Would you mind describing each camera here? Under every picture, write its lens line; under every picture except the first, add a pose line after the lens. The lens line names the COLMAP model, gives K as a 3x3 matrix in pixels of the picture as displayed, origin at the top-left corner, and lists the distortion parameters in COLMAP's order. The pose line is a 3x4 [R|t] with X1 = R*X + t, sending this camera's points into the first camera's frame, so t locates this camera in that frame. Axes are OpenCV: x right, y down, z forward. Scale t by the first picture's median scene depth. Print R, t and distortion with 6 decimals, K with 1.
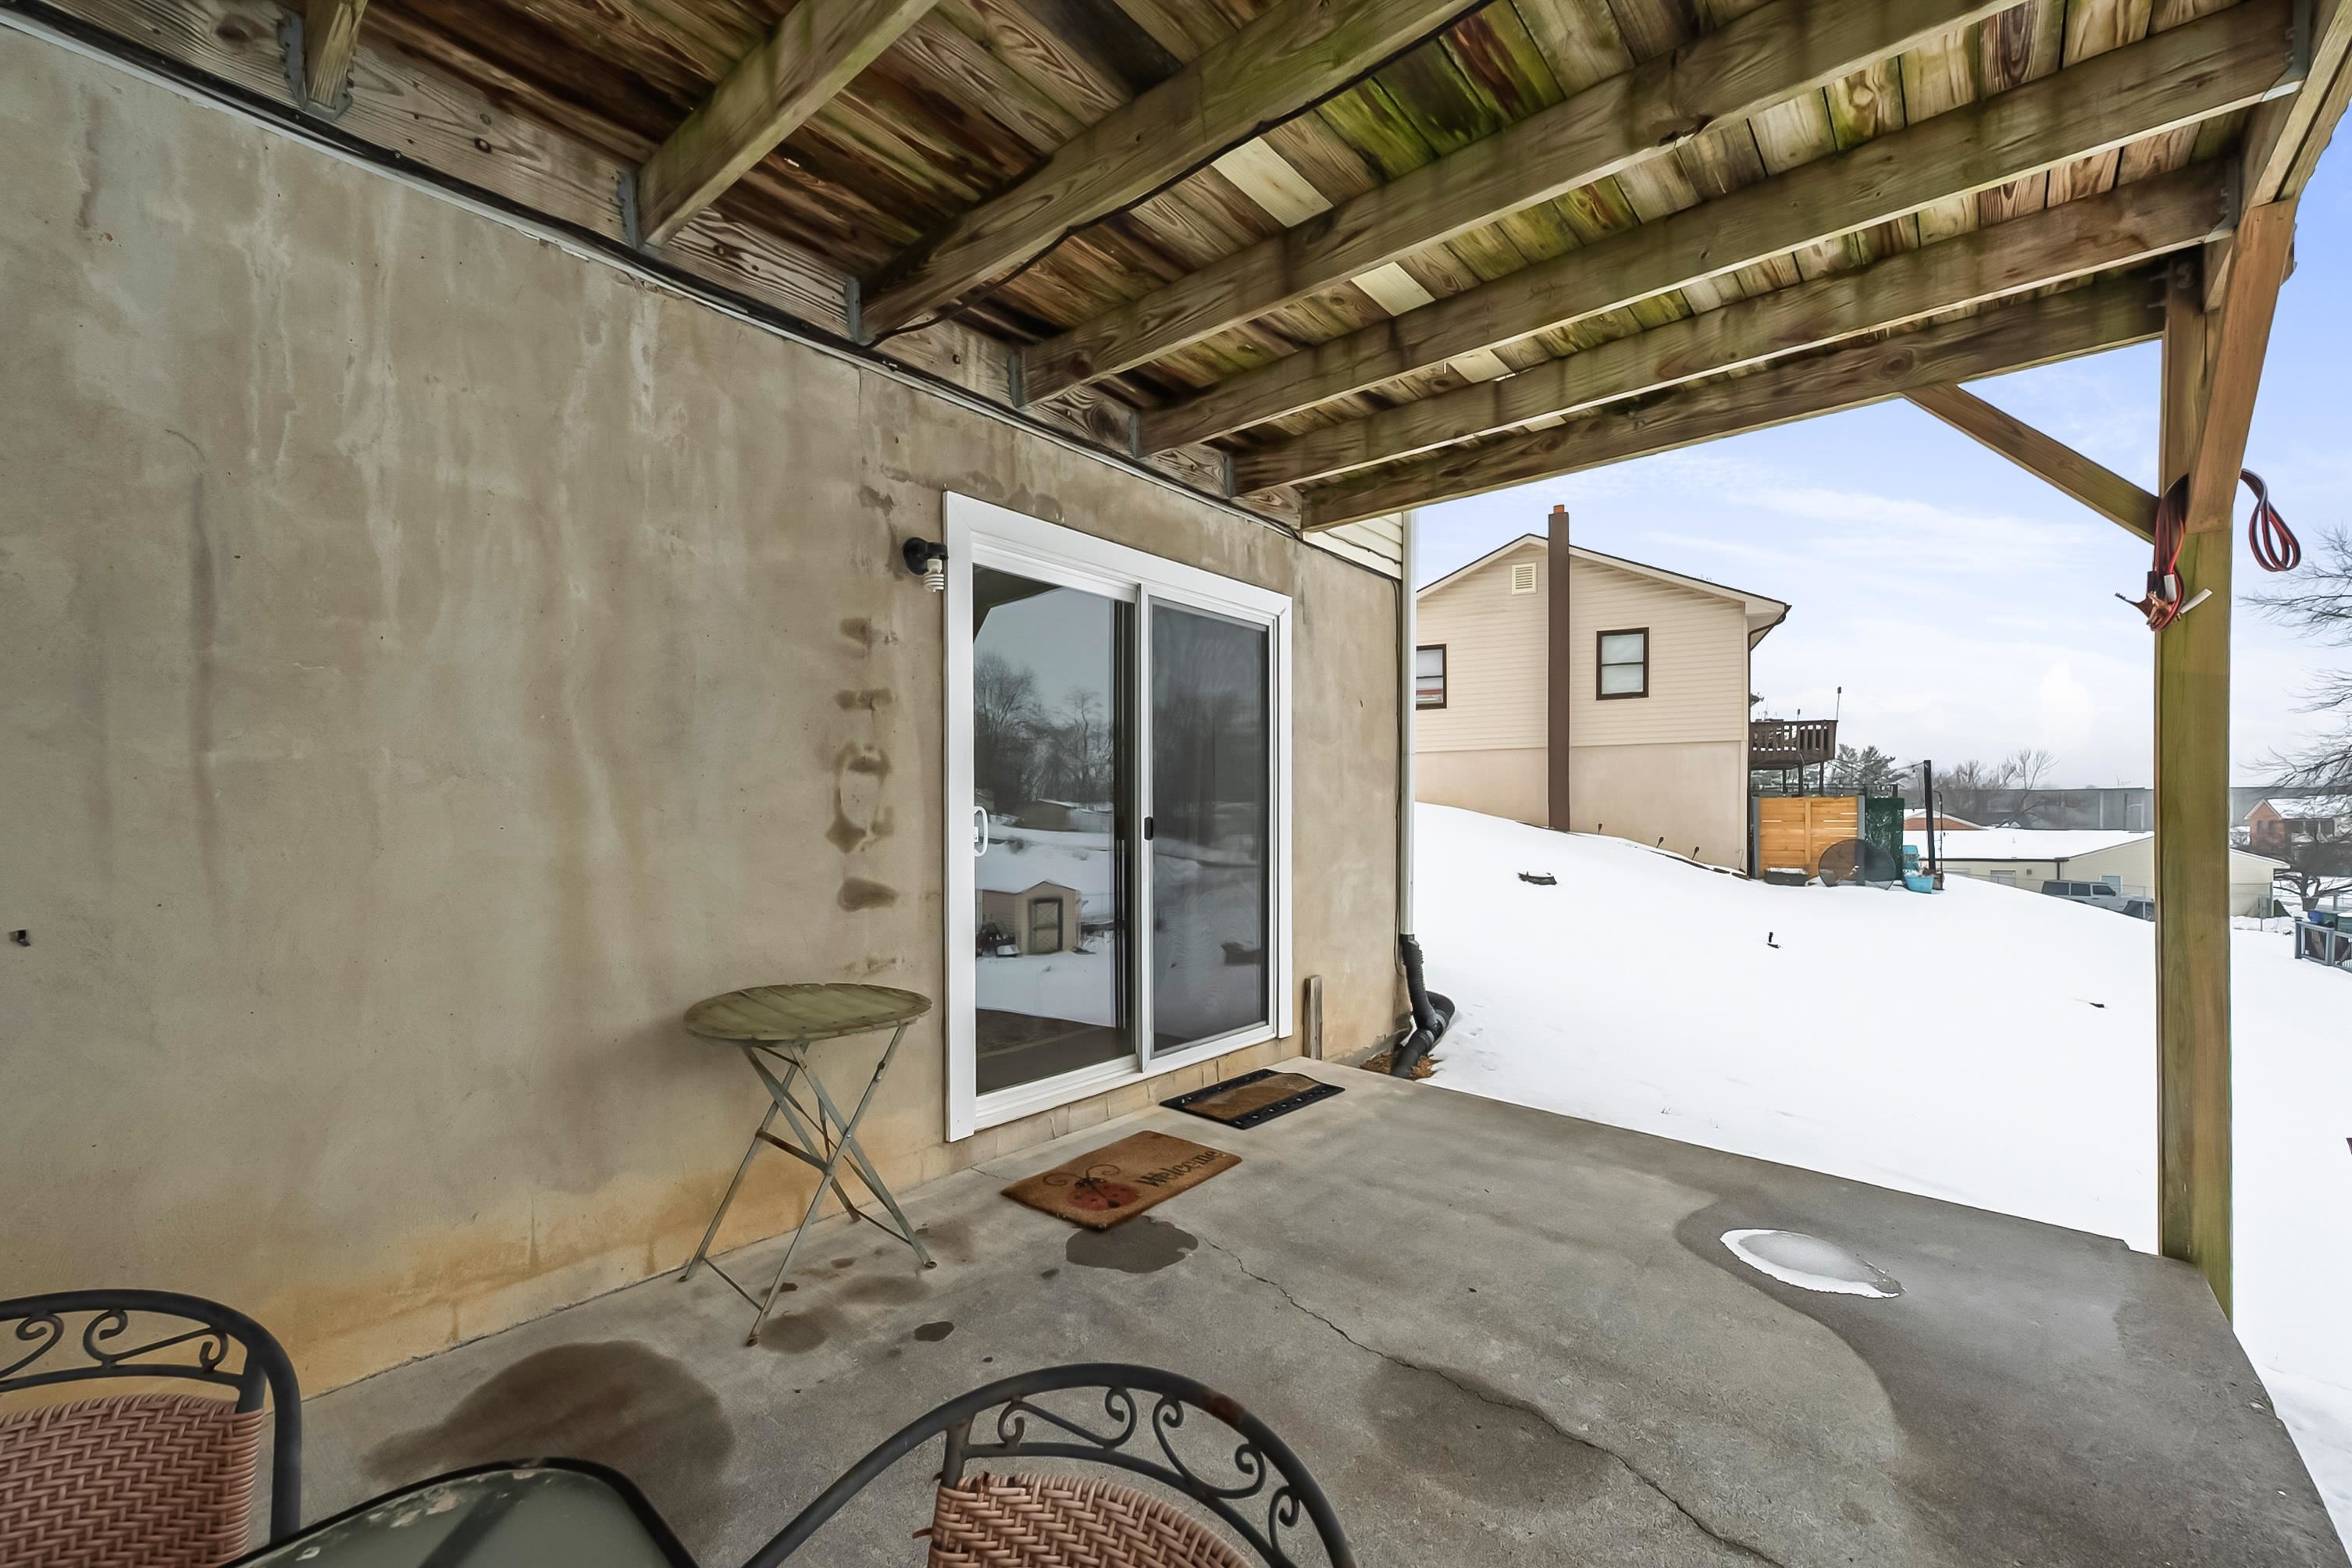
lens RADIAL K [[953.7, 0, 1174.5], [0, 953.7, 829.3], [0, 0, 1]] dist [0.000824, -0.000014]
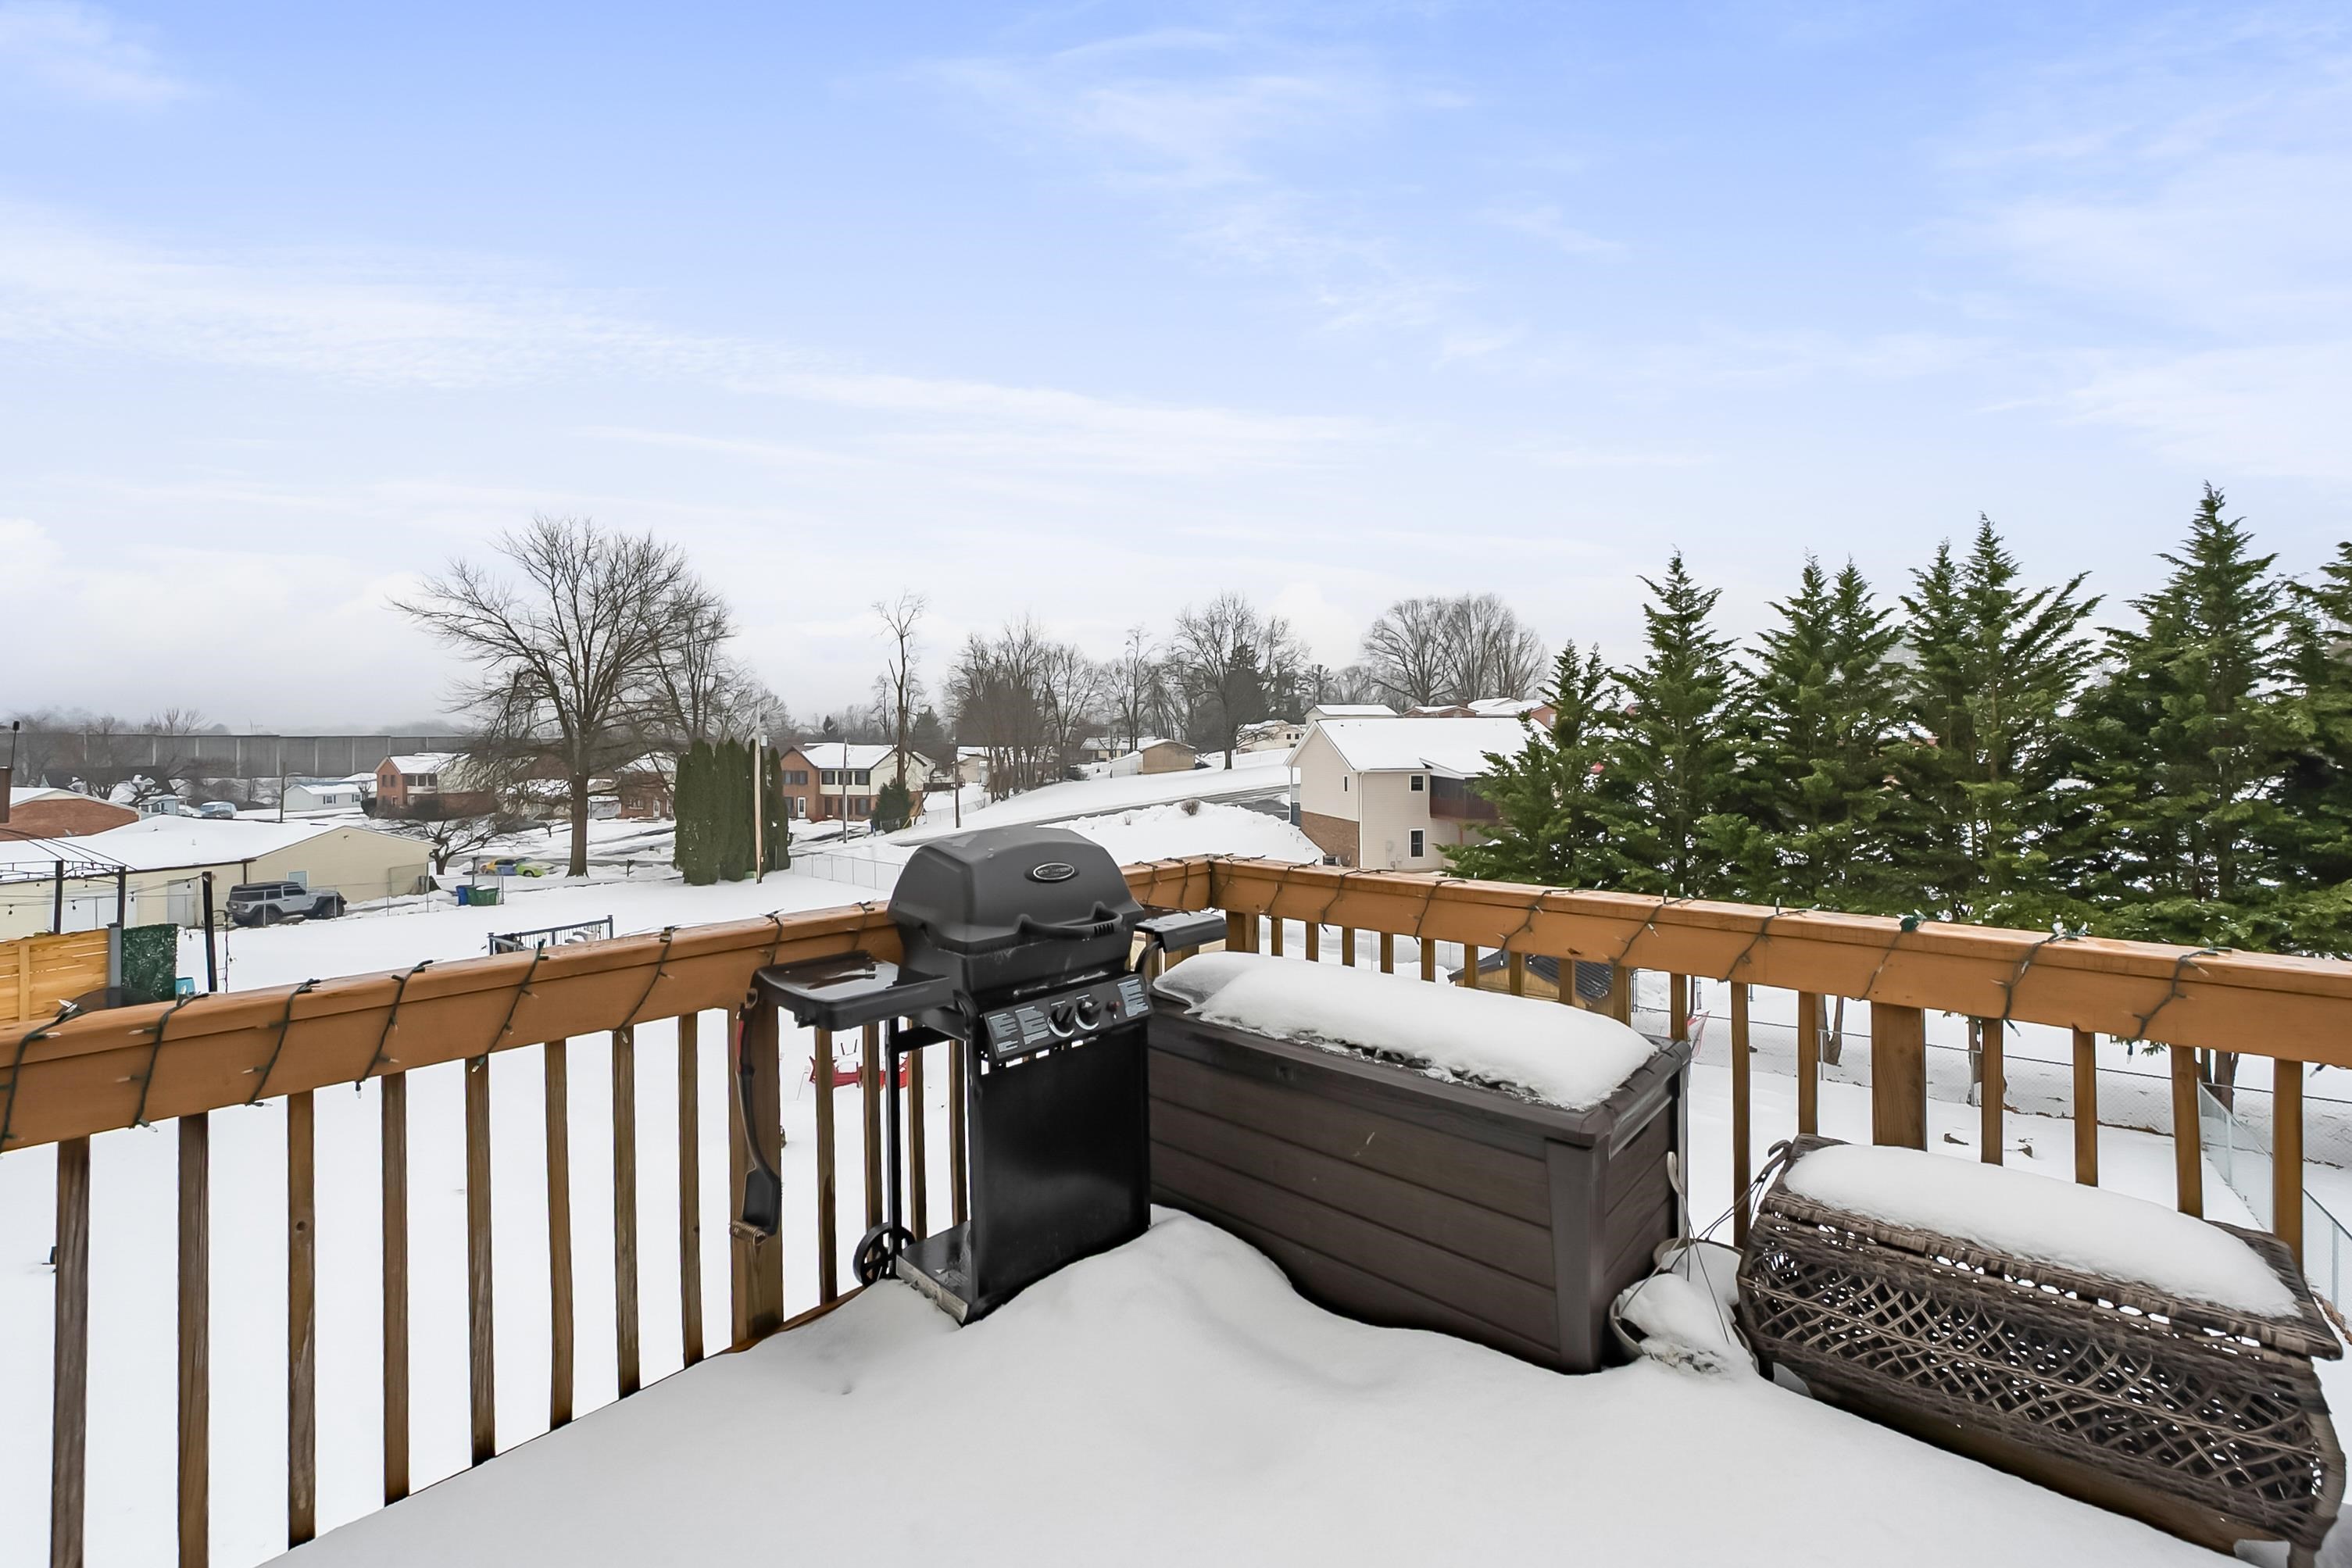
lens RADIAL K [[983.5, 0, 1165.5], [0, 983.5, 732.2], [0, 0, 1]] dist [0.002366, 0.000130]
pose [[0.037015, 0.012039, 0.999242, -0.132455], [0.018995, 0.999738, -0.012749, -1.005602], [-0.999134, 0.019452, 0.036777, 0.925766]]
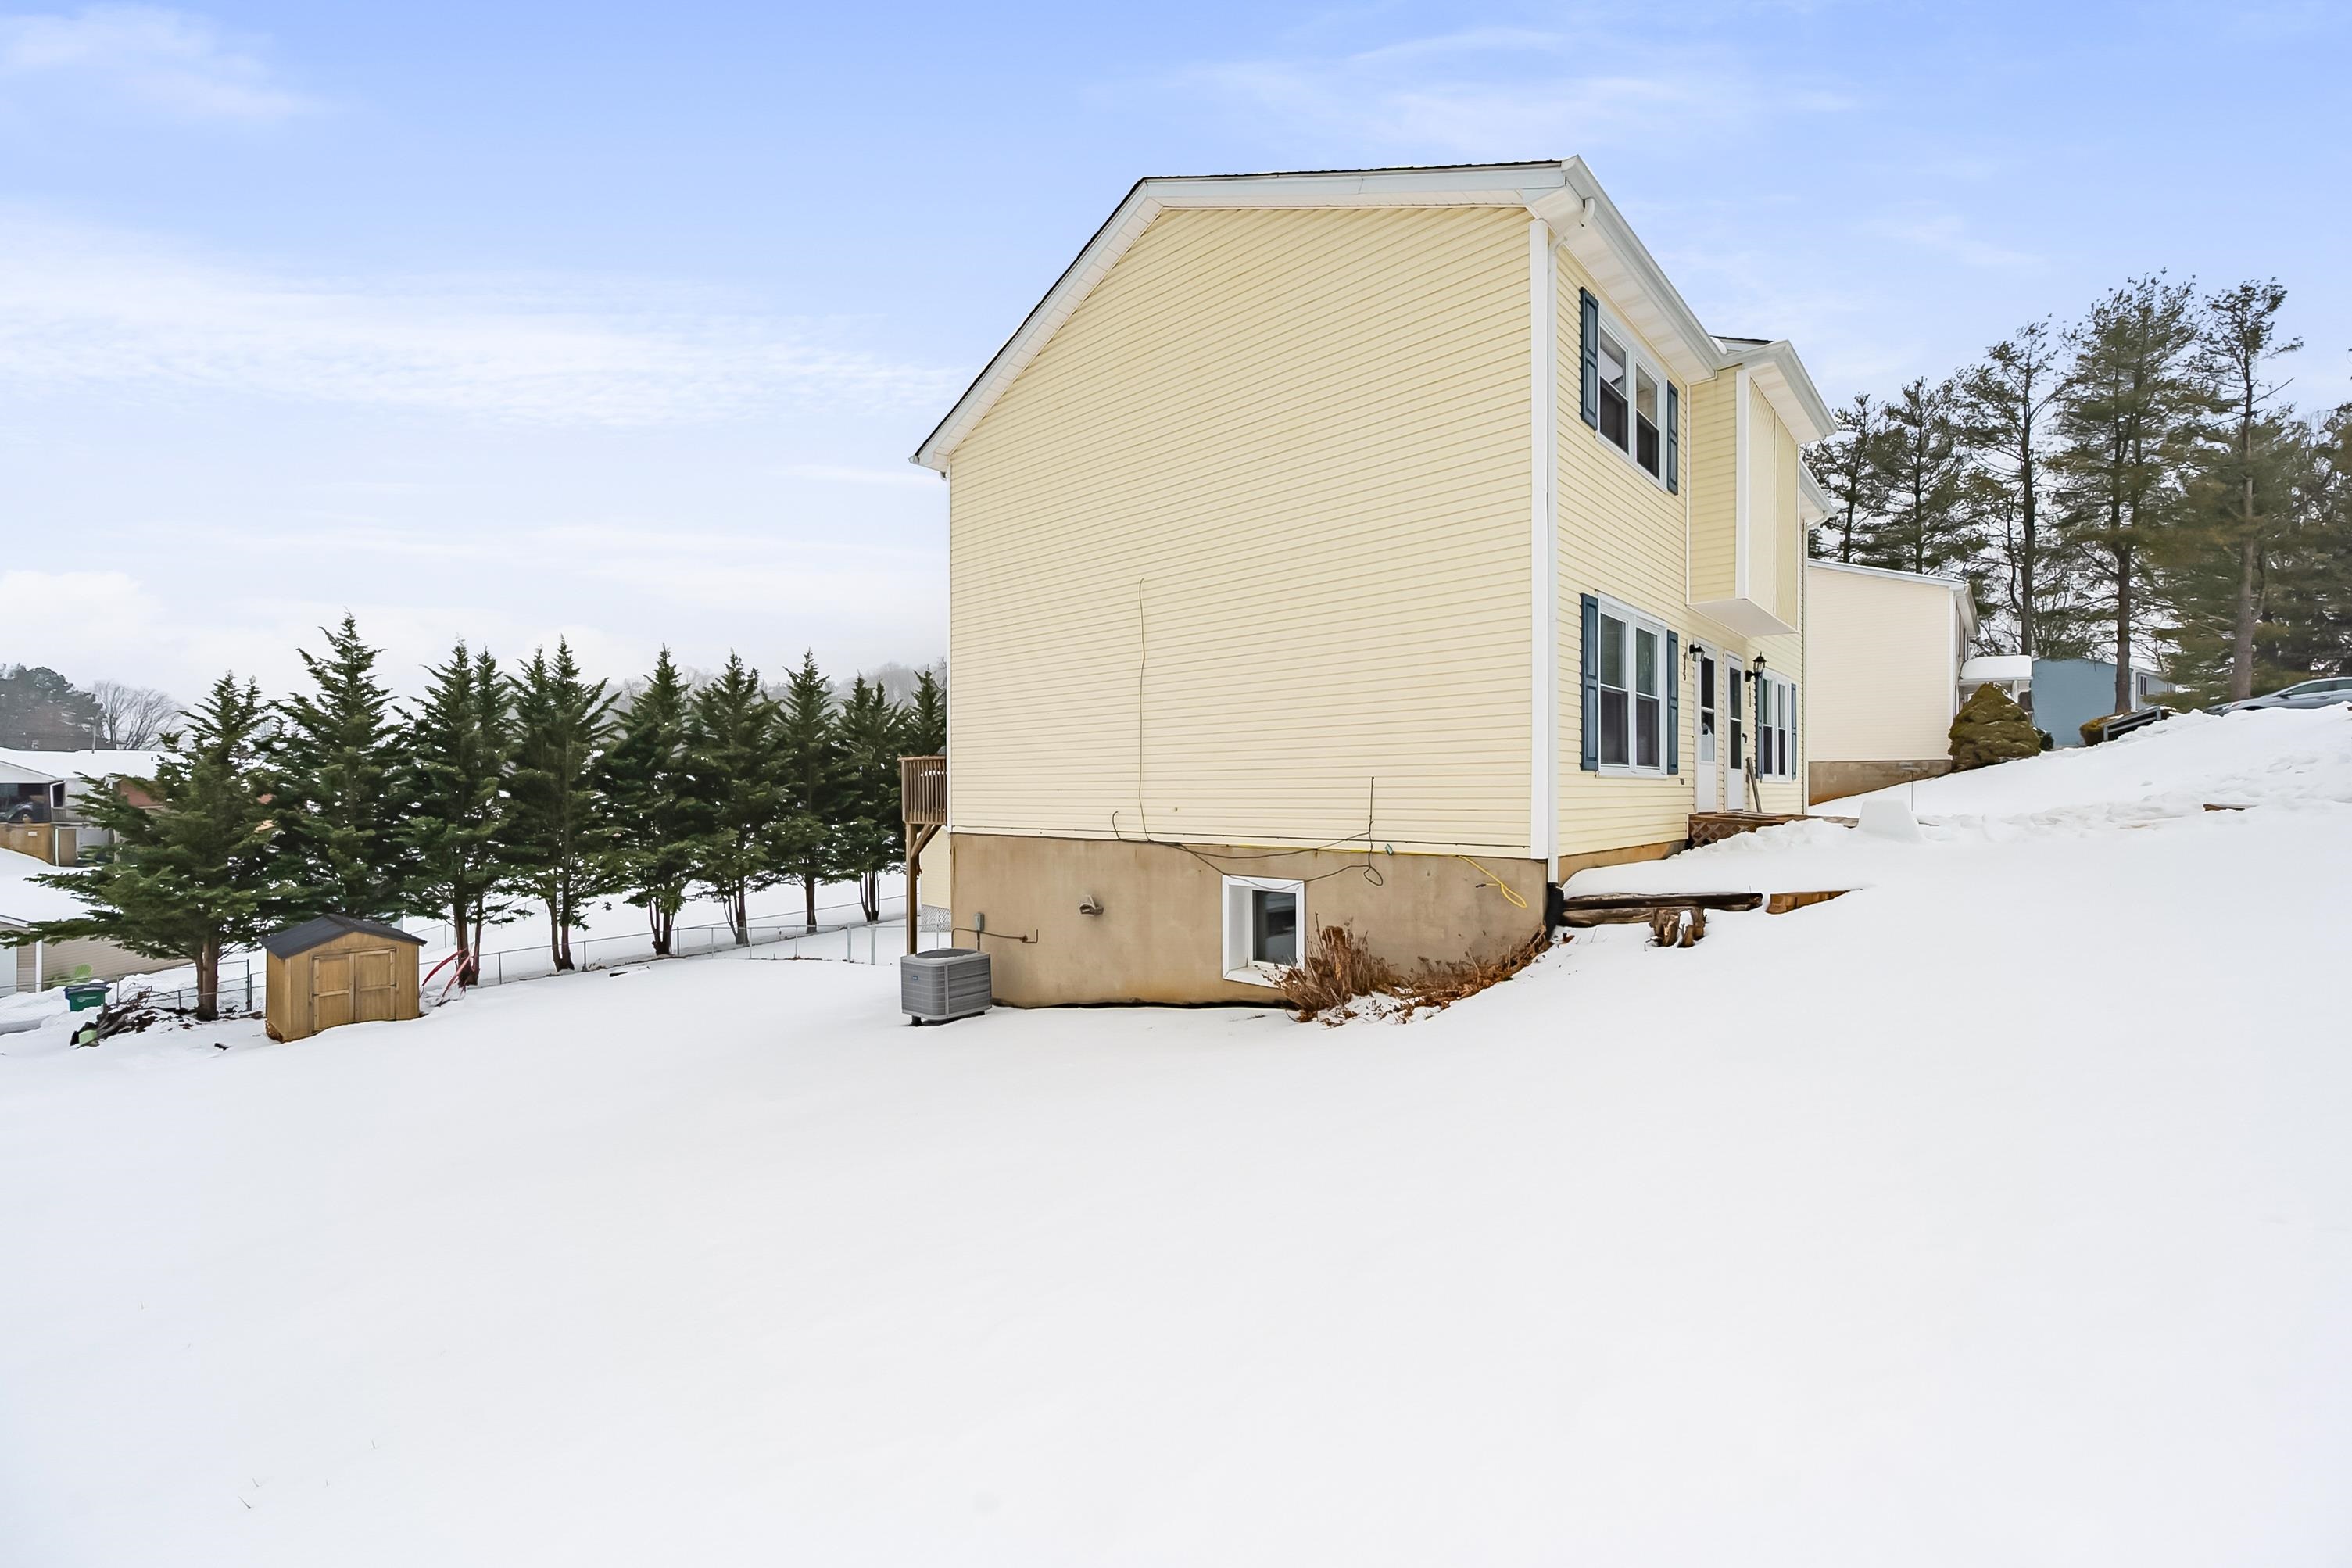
lens RADIAL K [[936.2, 0, 1181.8], [0, 936.2, 791.1], [0, 0, 1]] dist [-0.000083, 0.000078]
pose [[-0.999195, 0.008662, 0.039177, -0.816247], [0.009177, 0.999873, 0.012999, -0.736736], [-0.039060, 0.013348, -0.999148, 6.338099]]
